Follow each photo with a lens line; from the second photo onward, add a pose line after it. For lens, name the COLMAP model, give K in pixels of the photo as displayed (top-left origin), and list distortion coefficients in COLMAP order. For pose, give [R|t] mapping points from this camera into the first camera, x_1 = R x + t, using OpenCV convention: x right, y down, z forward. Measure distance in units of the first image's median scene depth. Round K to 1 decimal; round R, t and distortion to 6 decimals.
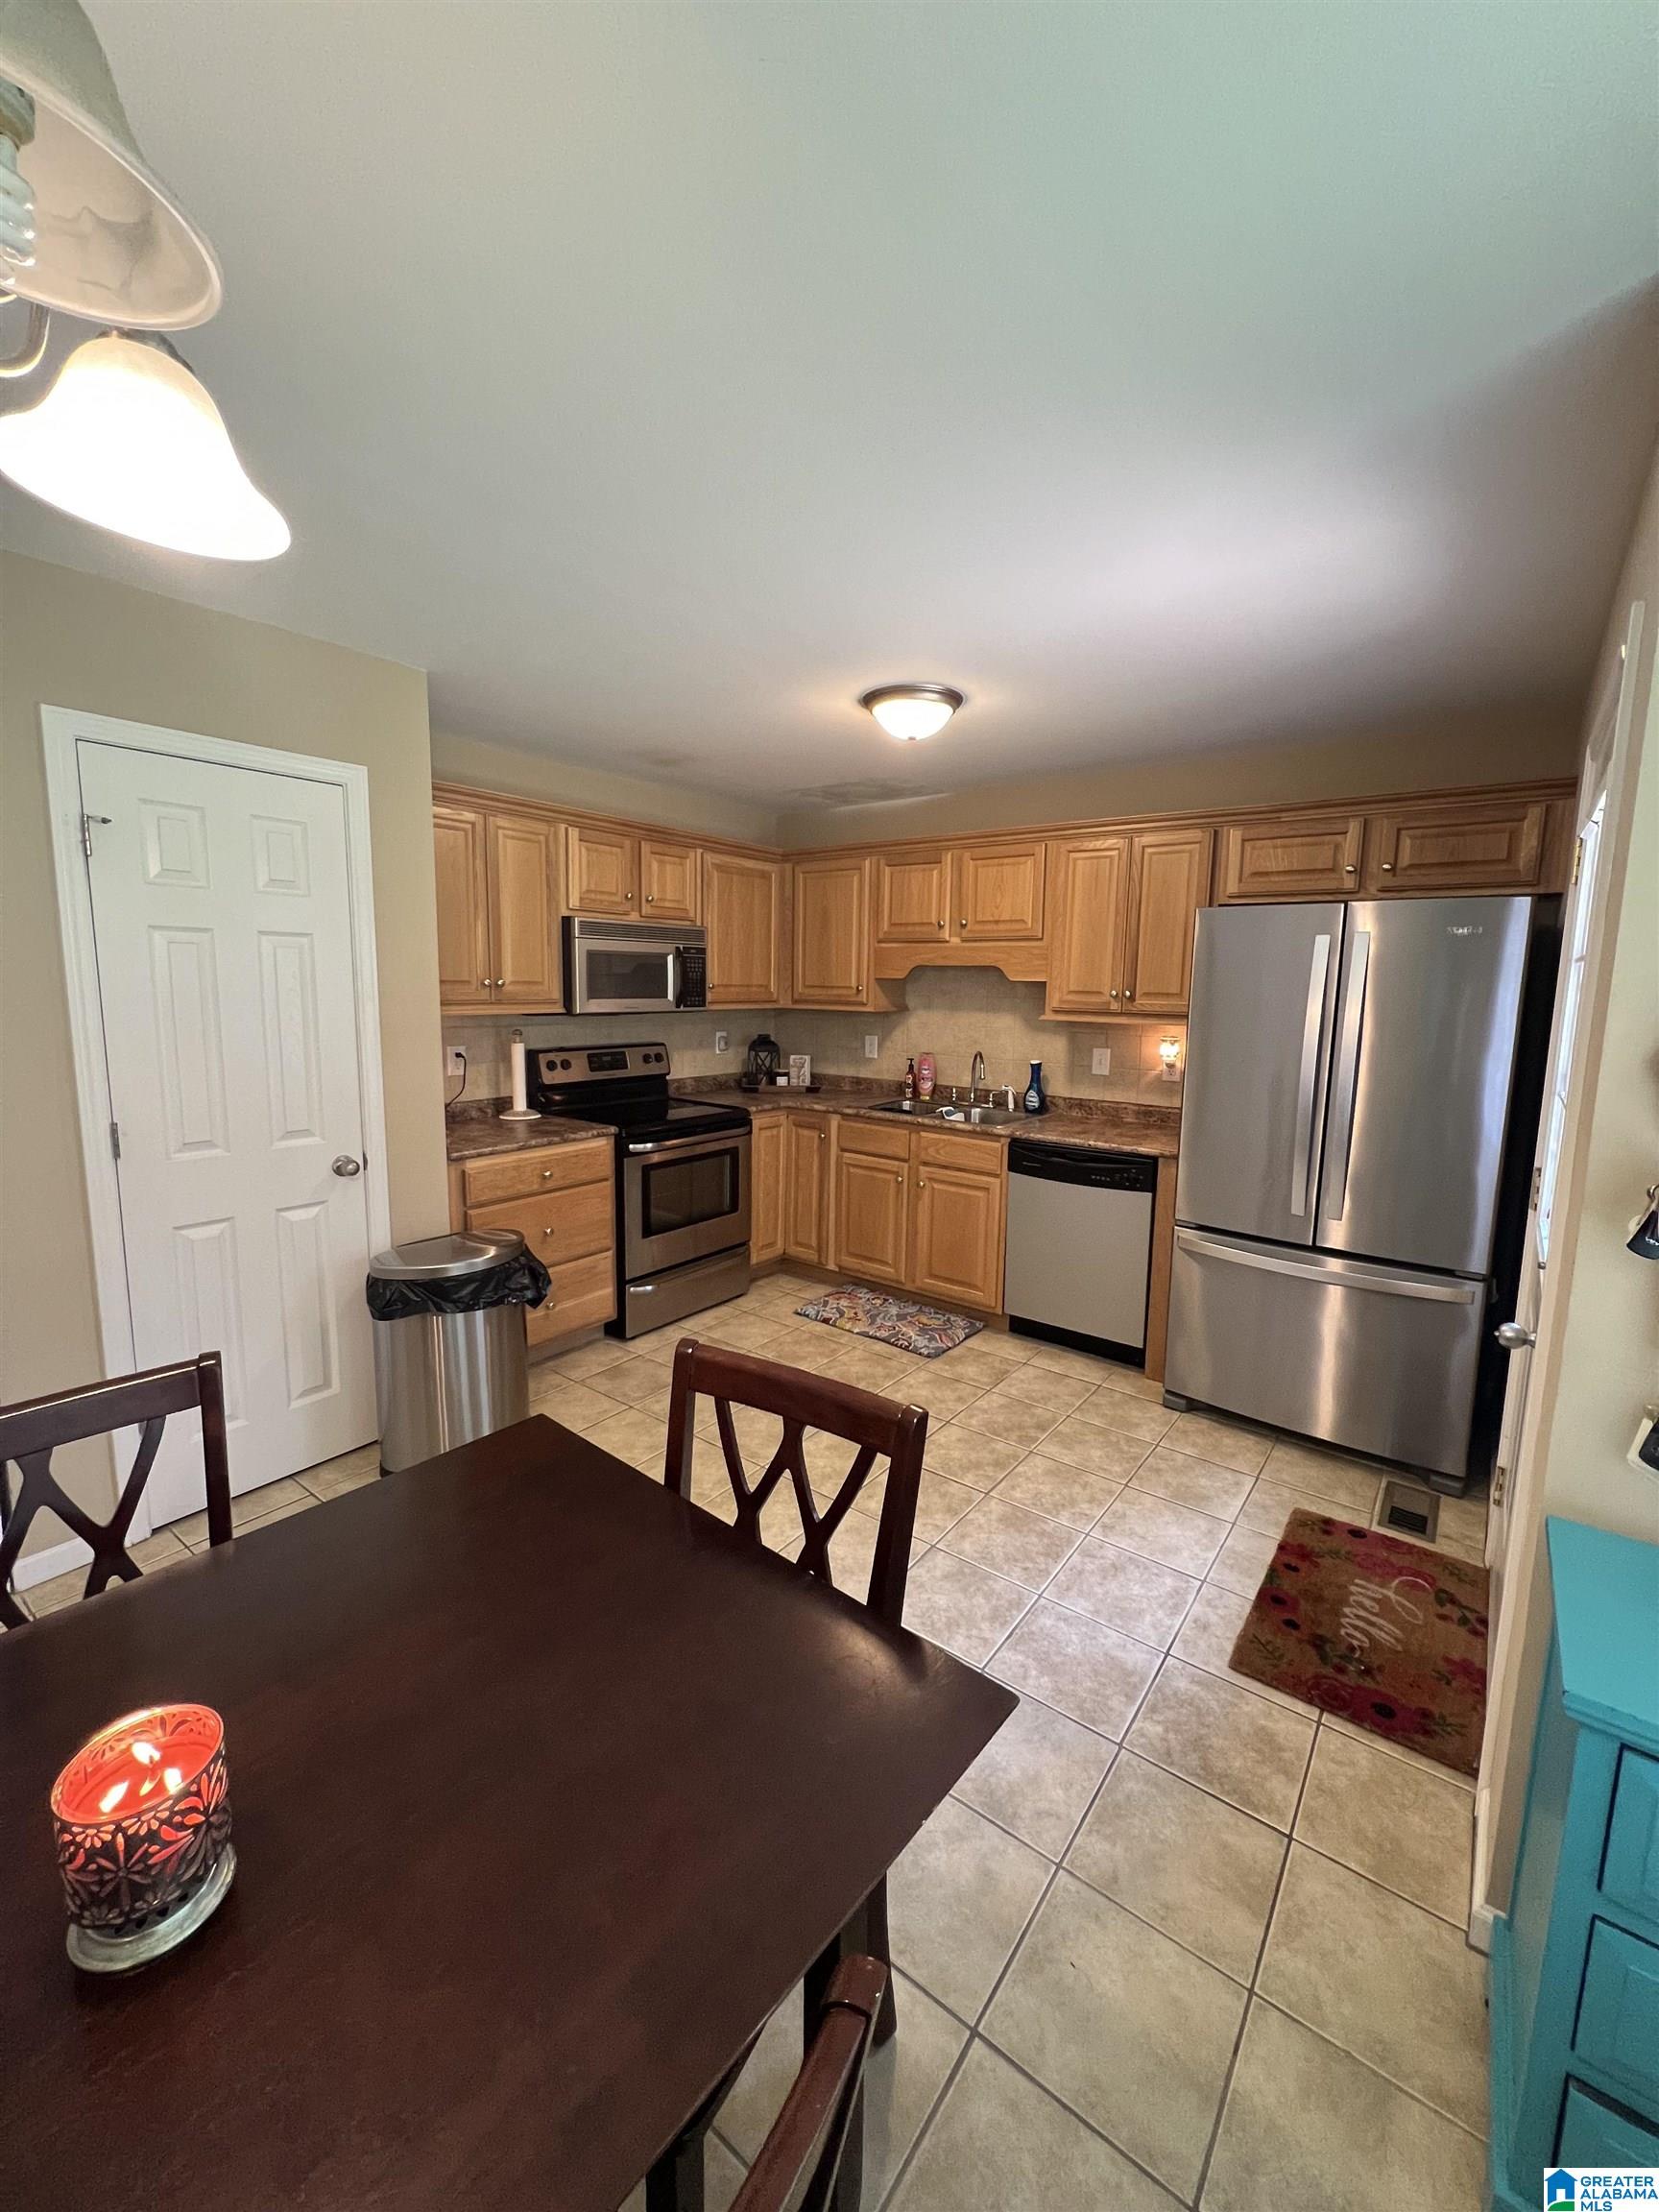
lens RADIAL K [[884.1, 0, 829.5], [0, 884.1, 1106.0], [0, 0, 1]] dist [-0.001219, -0.000264]
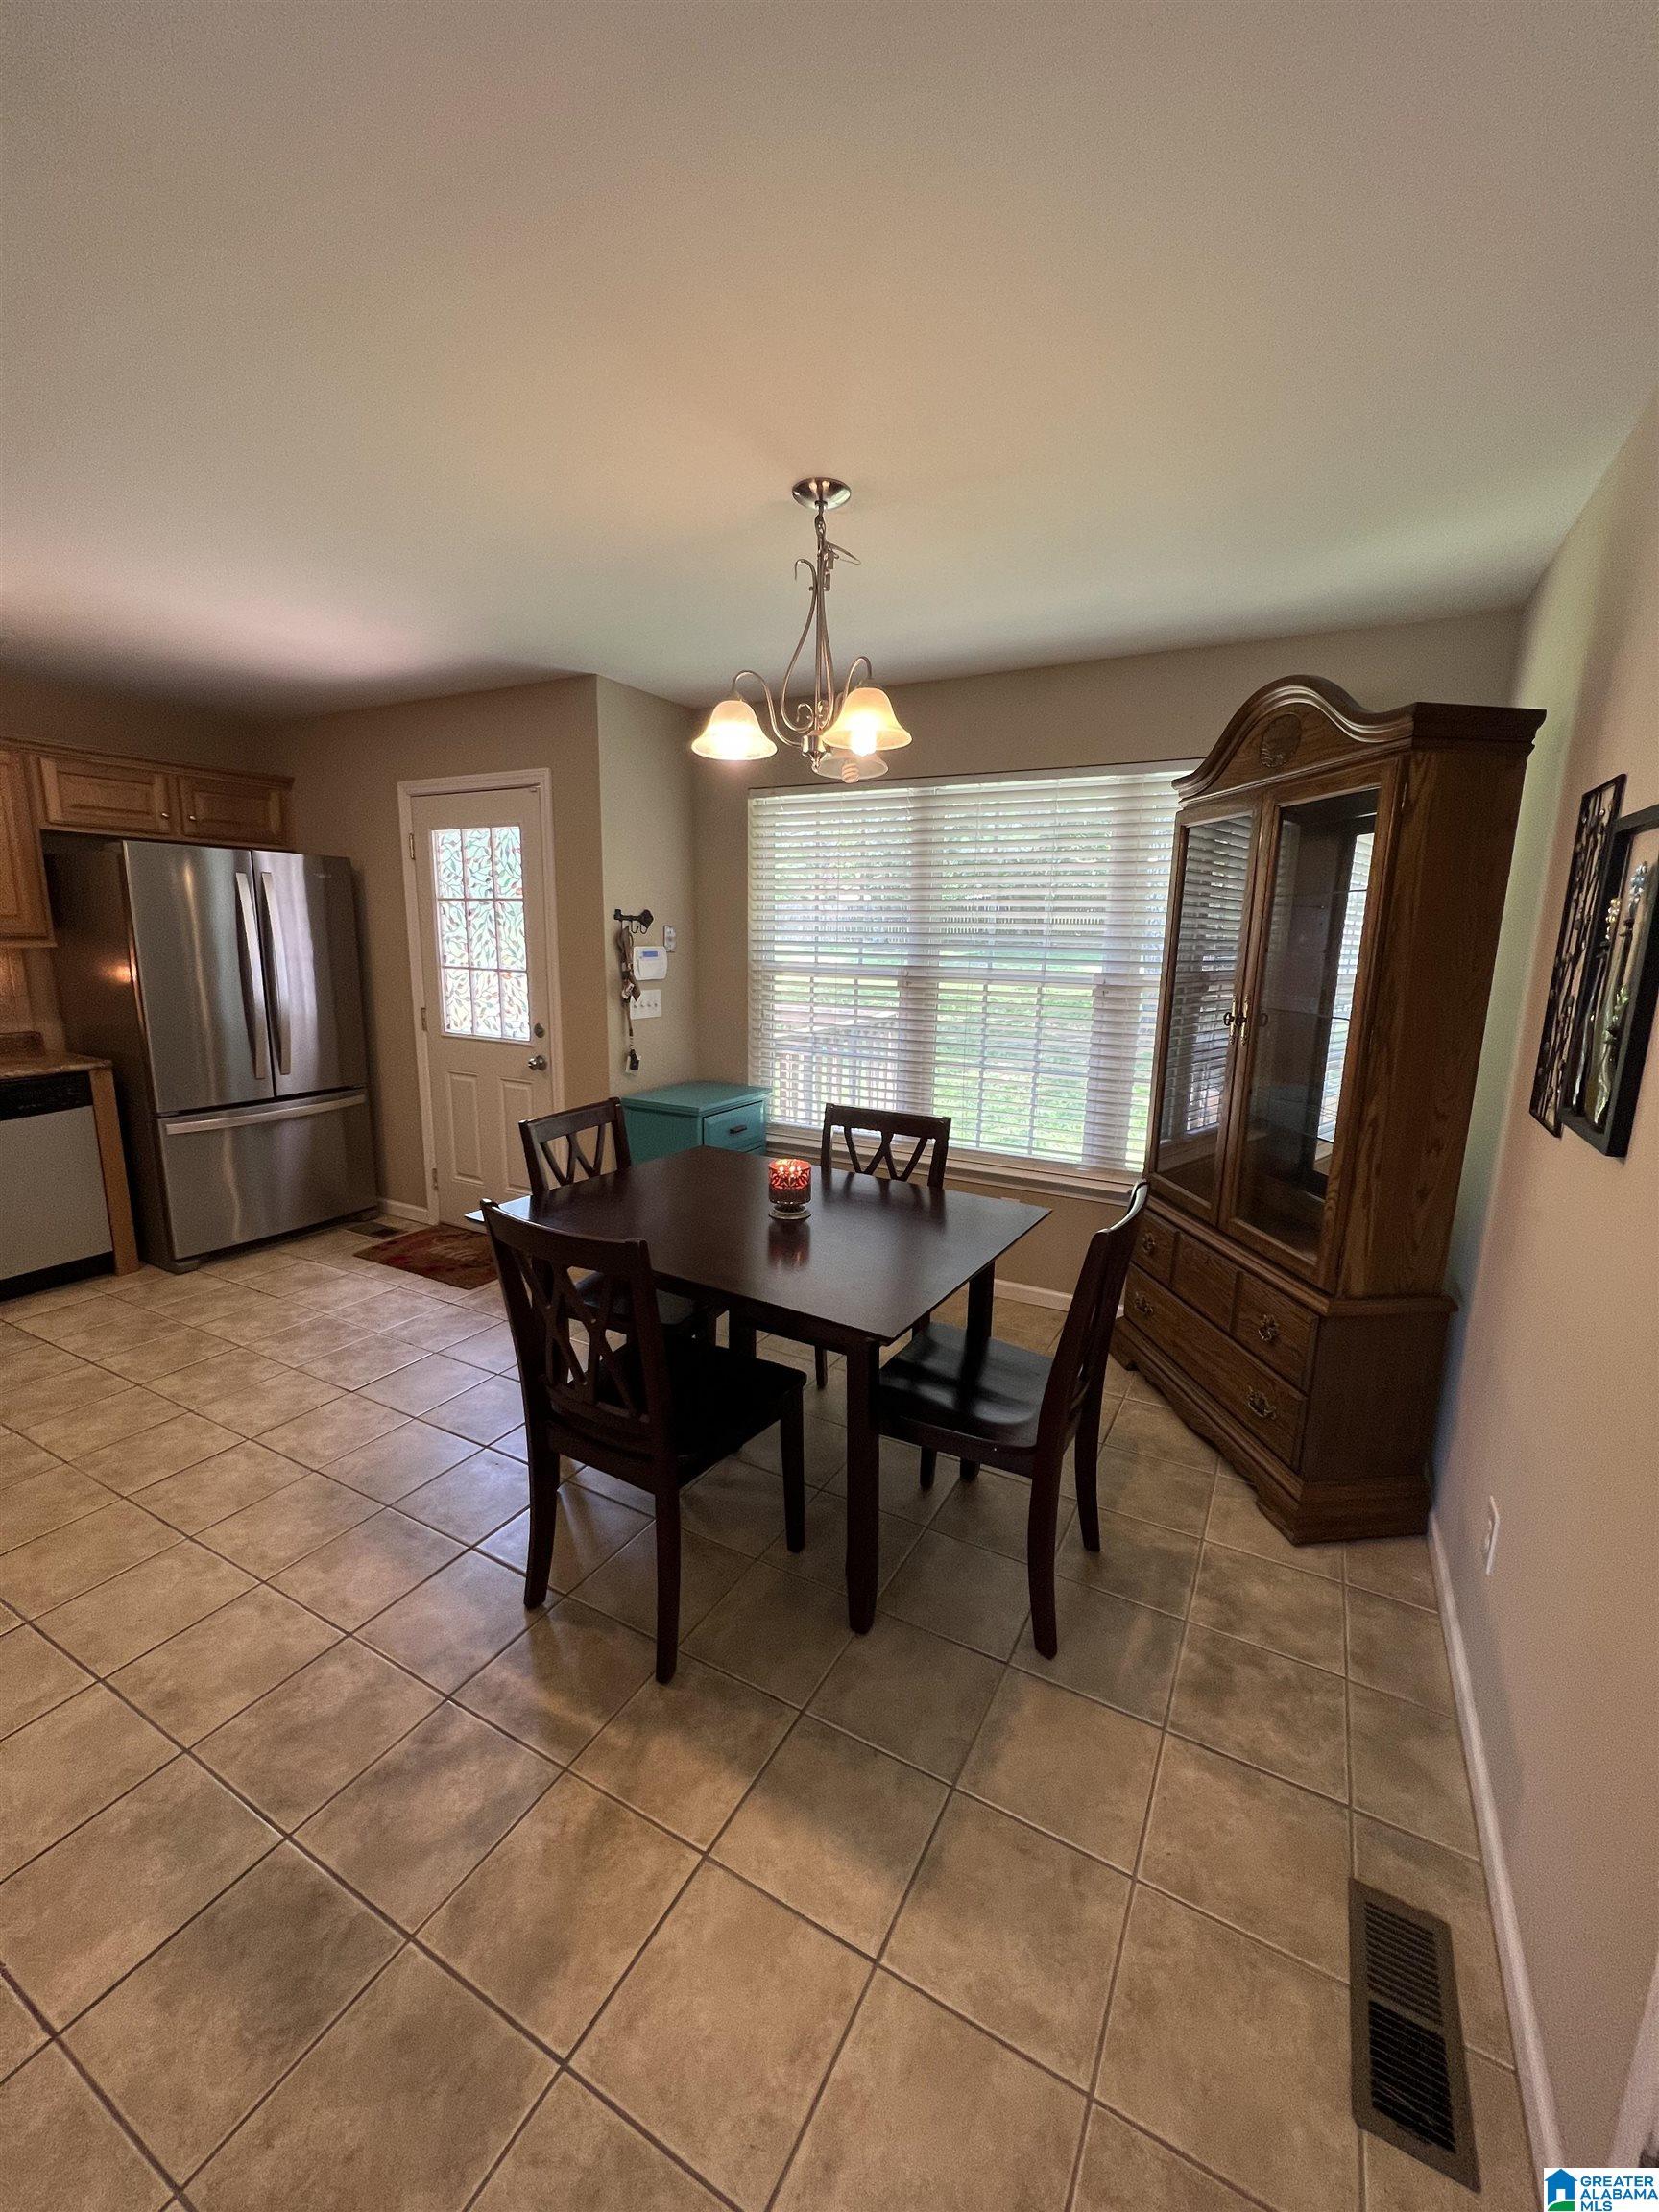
lens RADIAL K [[884.1, 0, 829.5], [0, 884.1, 1106.0], [0, 0, 1]] dist [-0.001219, -0.000264]
pose [[-0.151432, -0.209557, 0.965999, -0.667302], [0.121538, 0.965907, 0.228589, -0.029612], [-0.980967, 0.152021, -0.120800, 0.213337]]
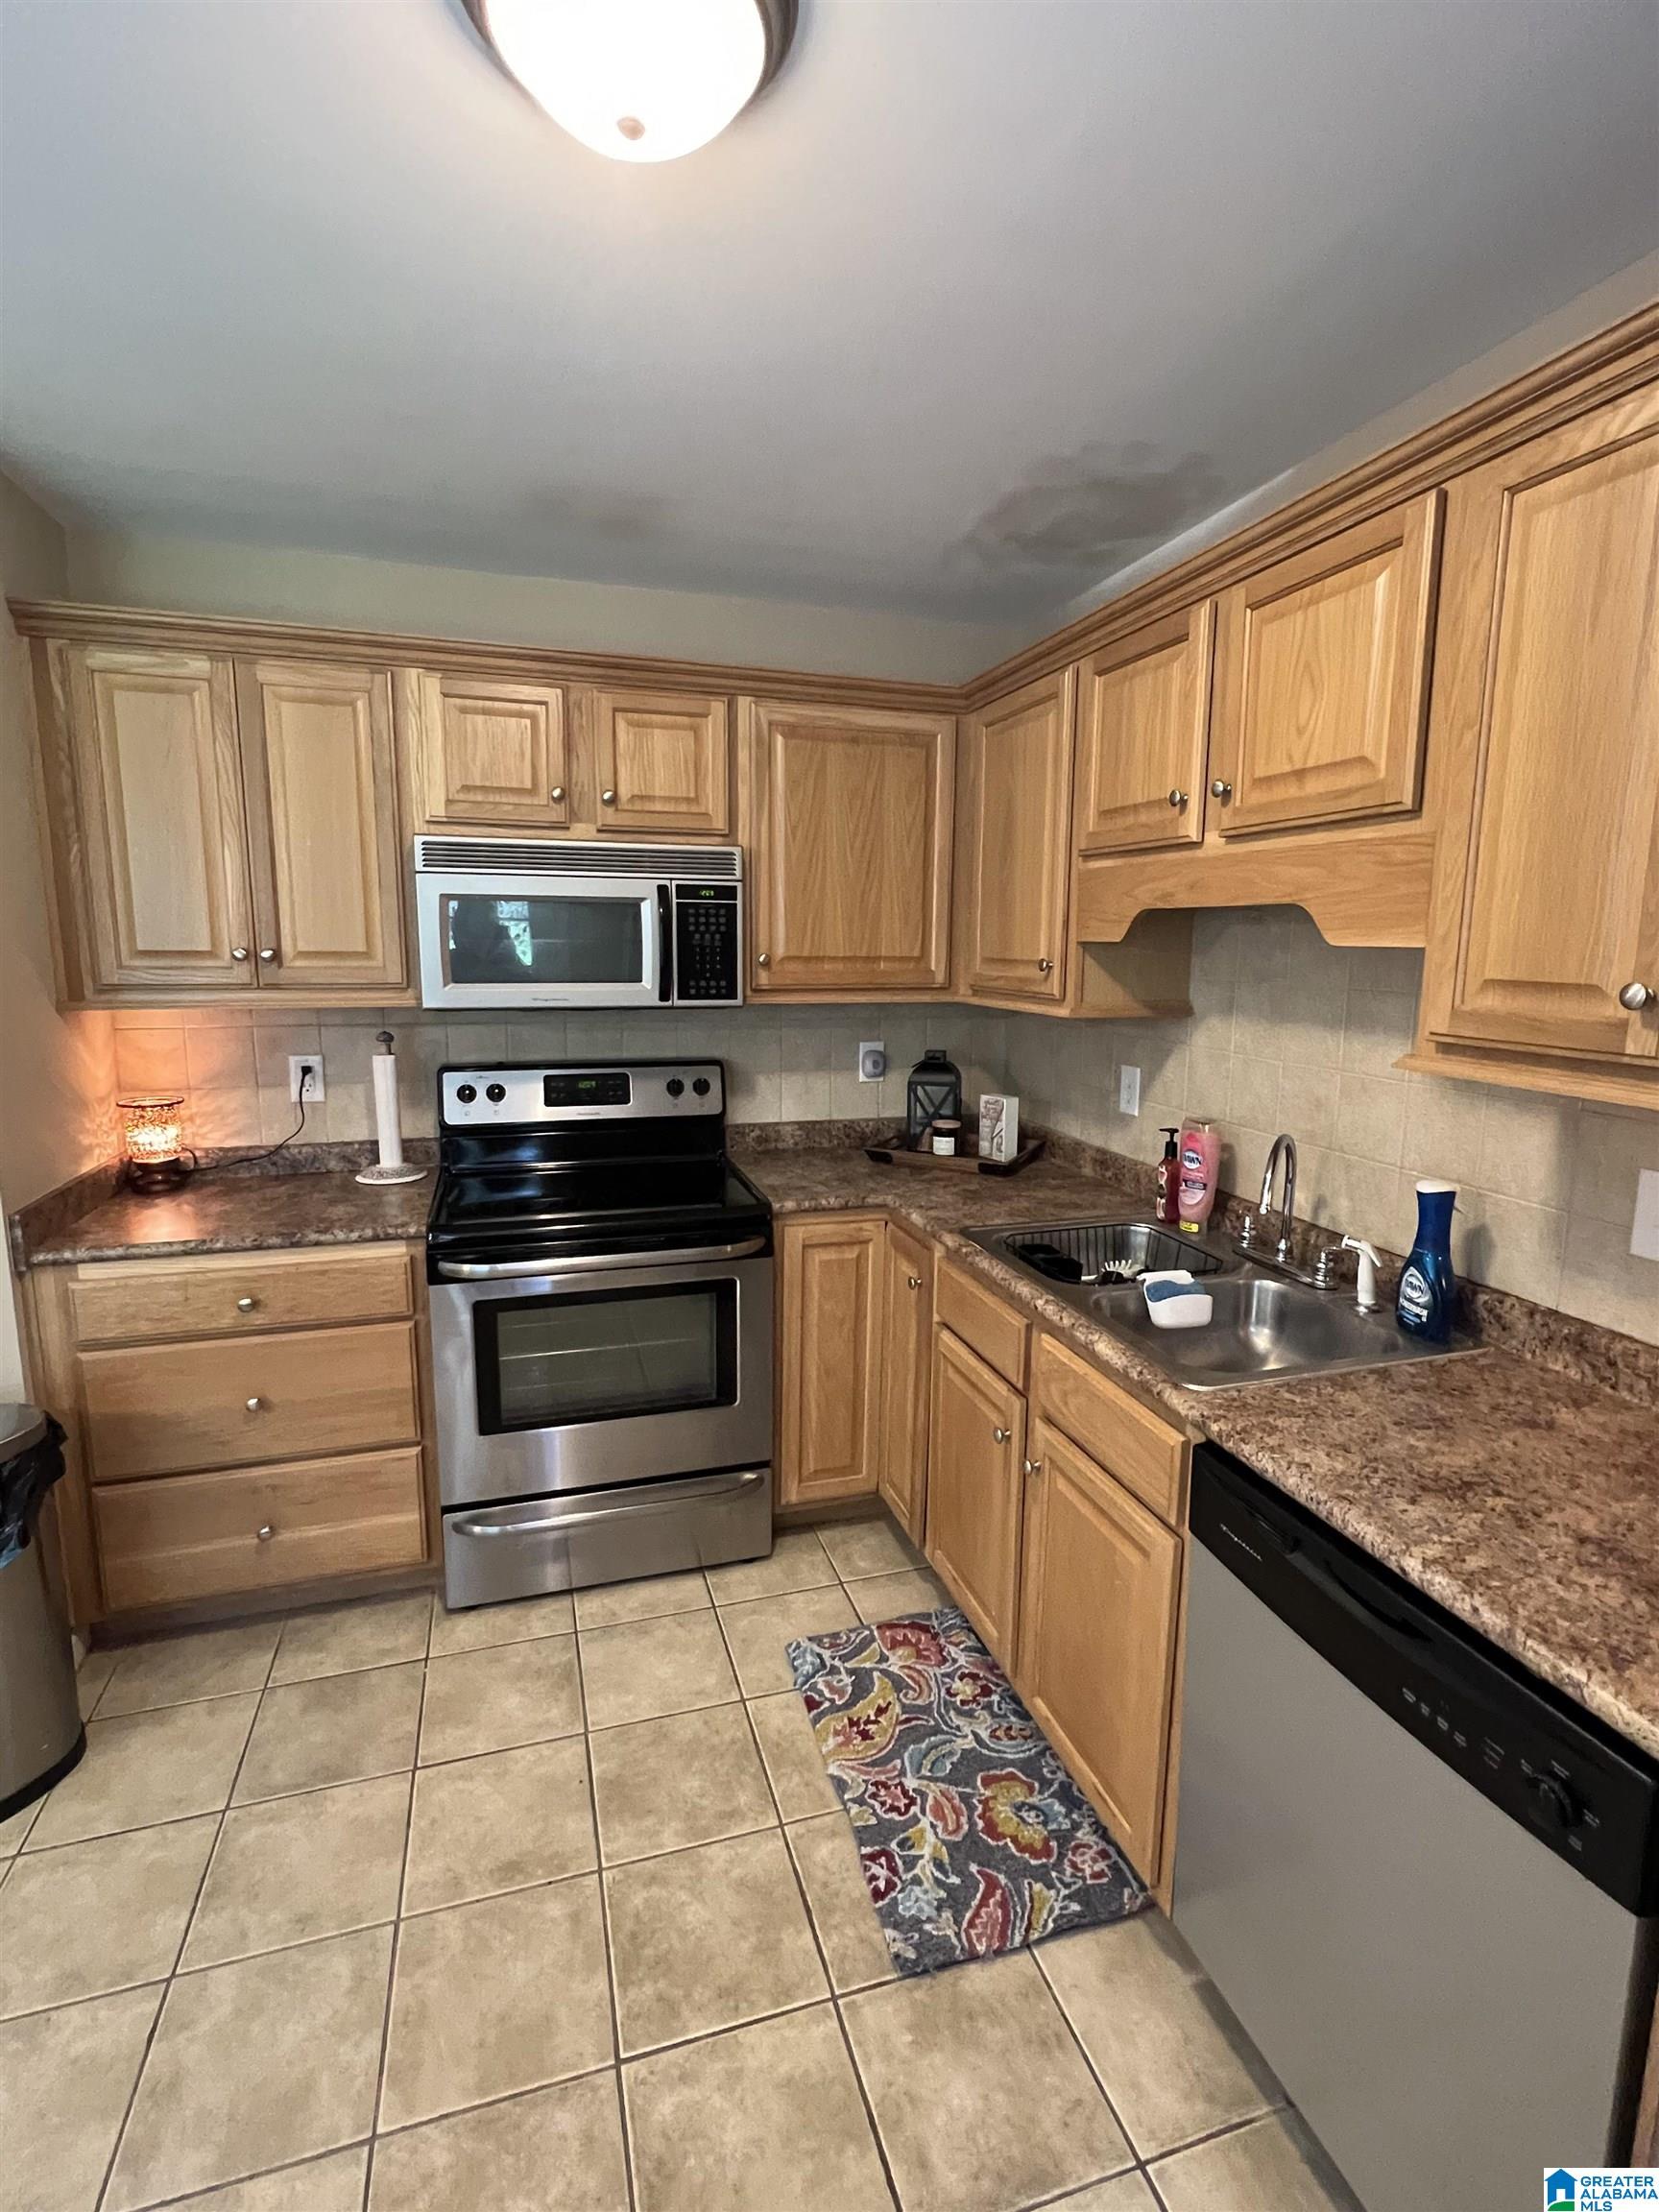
lens RADIAL K [[1034.2, 0, 828.9], [0, 1034.2, 1101.0], [0, 0, 1]] dist [-0.002557, 0.000378]
pose [[0.812516, 0.080444, -0.577362, 0.278429], [-0.077260, 0.996556, 0.030124, -0.078710], [0.577796, 0.020130, 0.815933, 0.560219]]
